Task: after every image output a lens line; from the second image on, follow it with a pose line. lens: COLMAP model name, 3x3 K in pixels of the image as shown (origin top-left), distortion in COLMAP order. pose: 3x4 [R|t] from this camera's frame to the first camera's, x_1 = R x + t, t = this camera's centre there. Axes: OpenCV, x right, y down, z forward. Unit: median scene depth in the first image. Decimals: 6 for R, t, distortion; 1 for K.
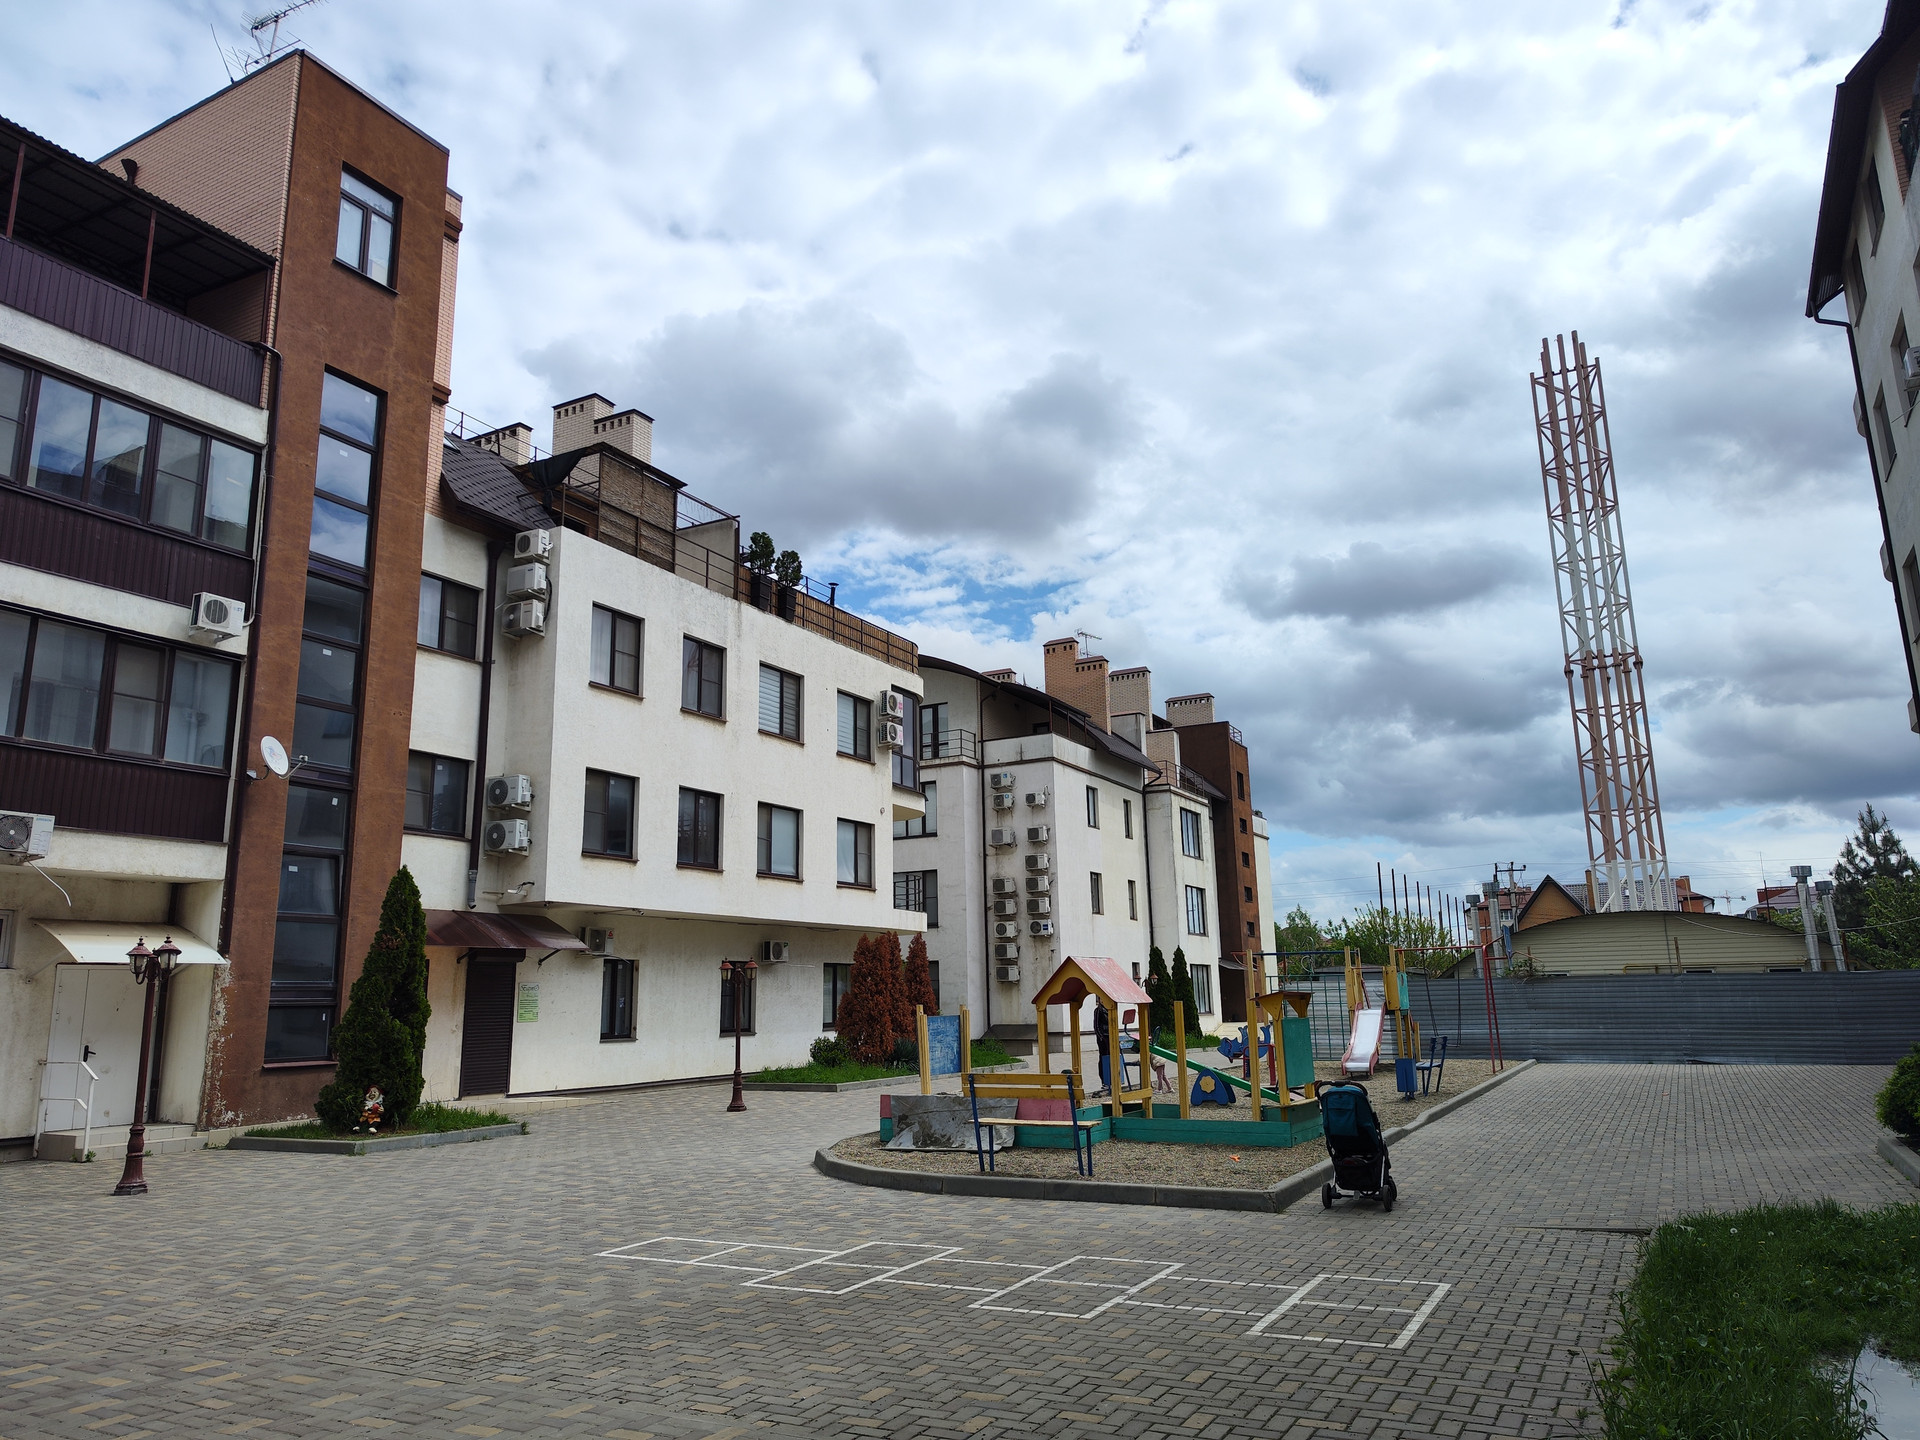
lens RADIAL K [[1287.6, 0, 960.0], [0, 1287.6, 720.0], [0, 0, 1]] dist [0.062013, -0.092939]
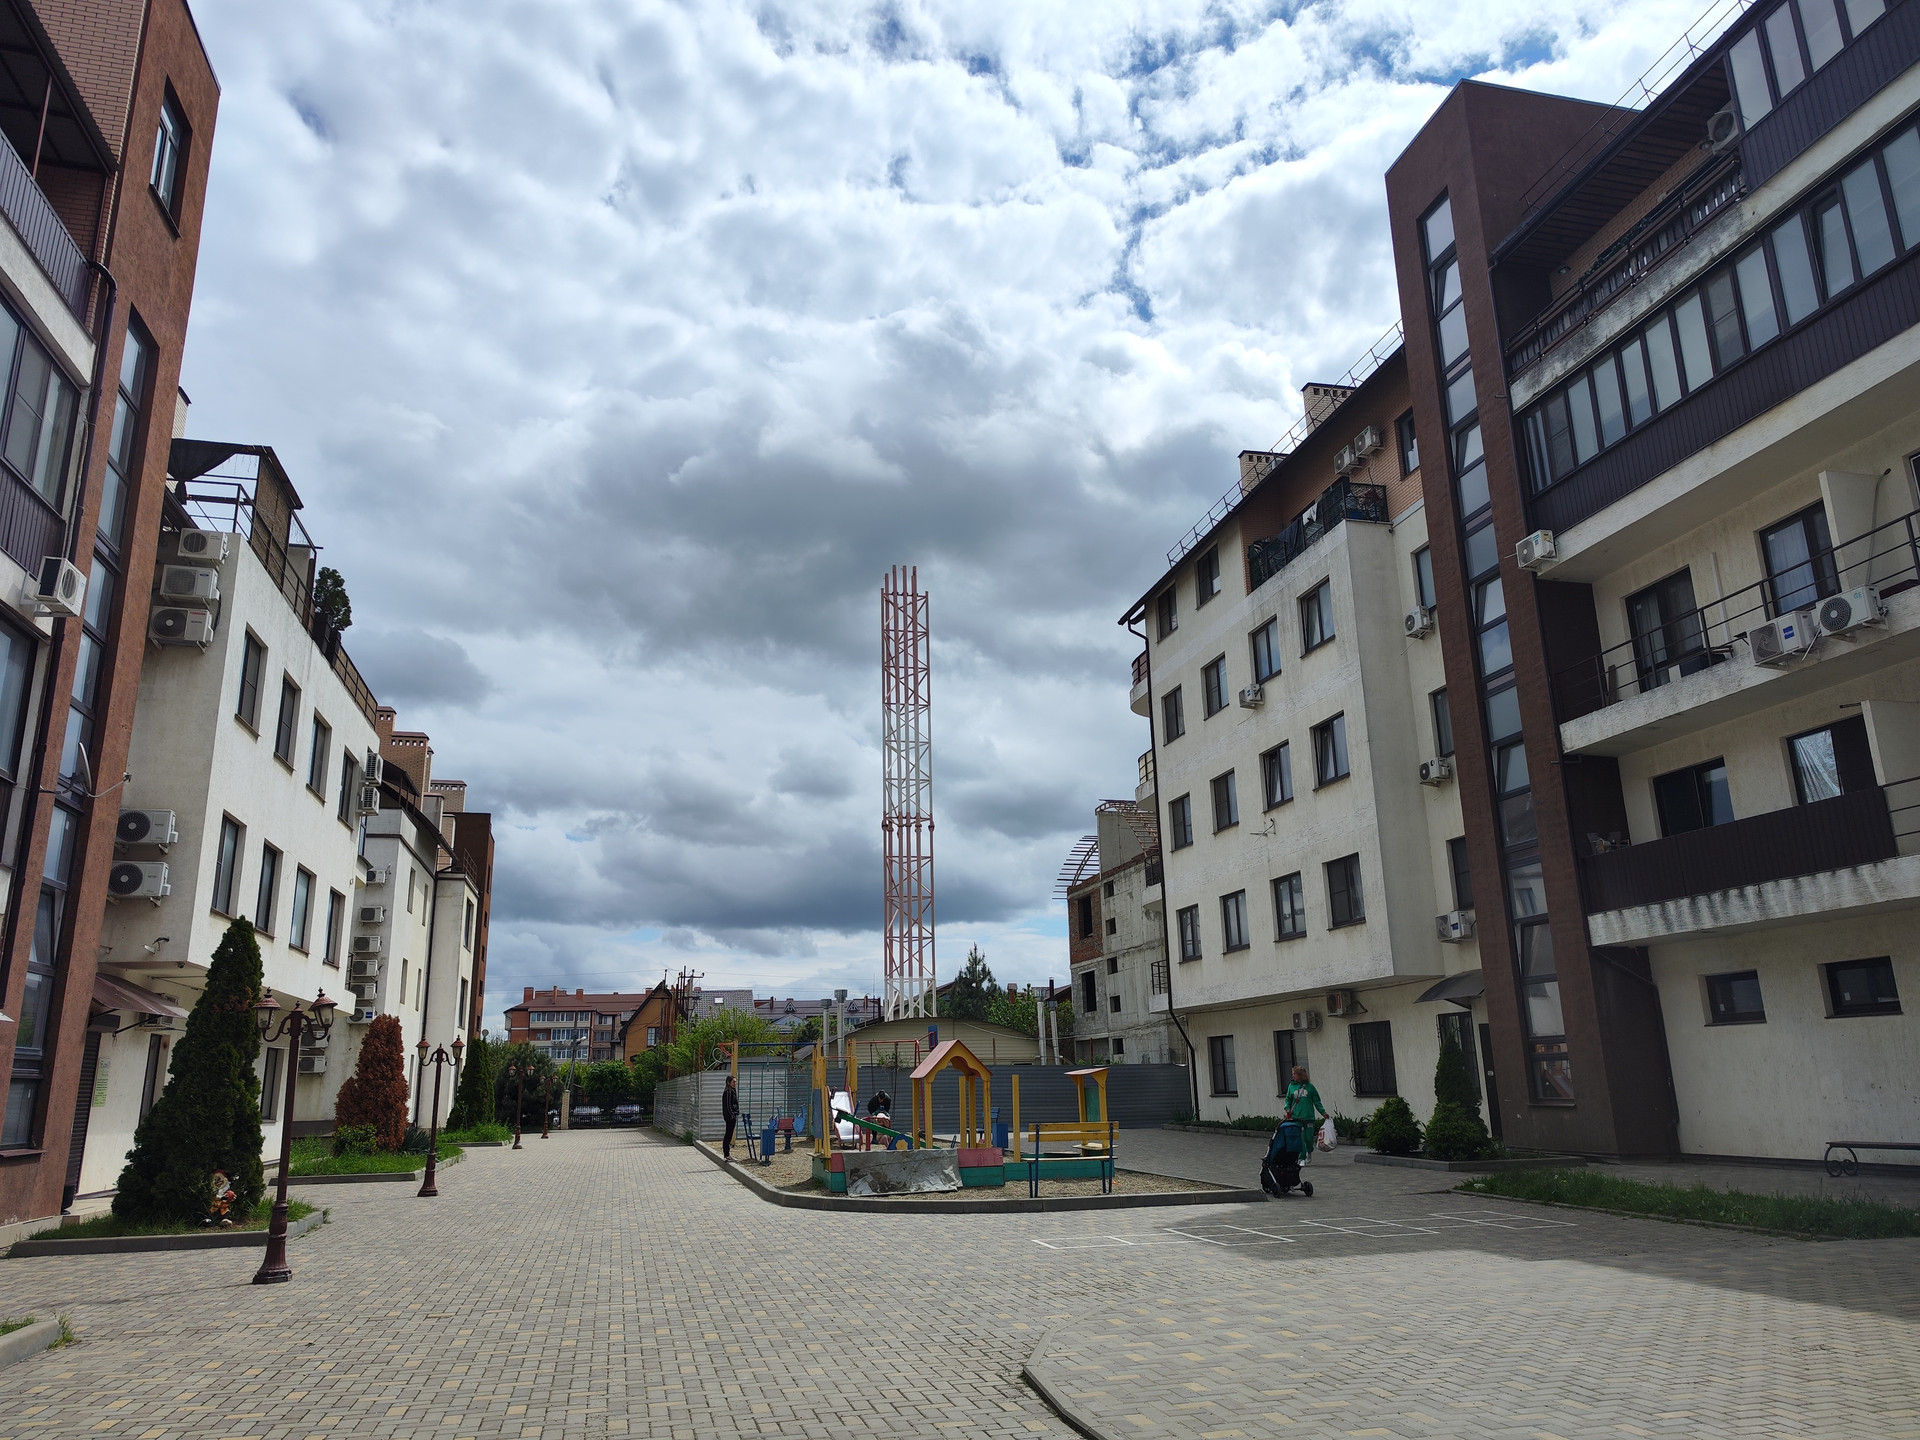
lens RADIAL K [[1287.6, 0, 960.0], [0, 1287.6, 720.0], [0, 0, 1]] dist [0.062013, -0.092939]
pose [[0.725082, 0.189728, 0.662012, -0.434234], [-0.139803, 0.981837, -0.128266, 0.016779], [-0.674323, 0.000452, 0.738436, 0.016068]]
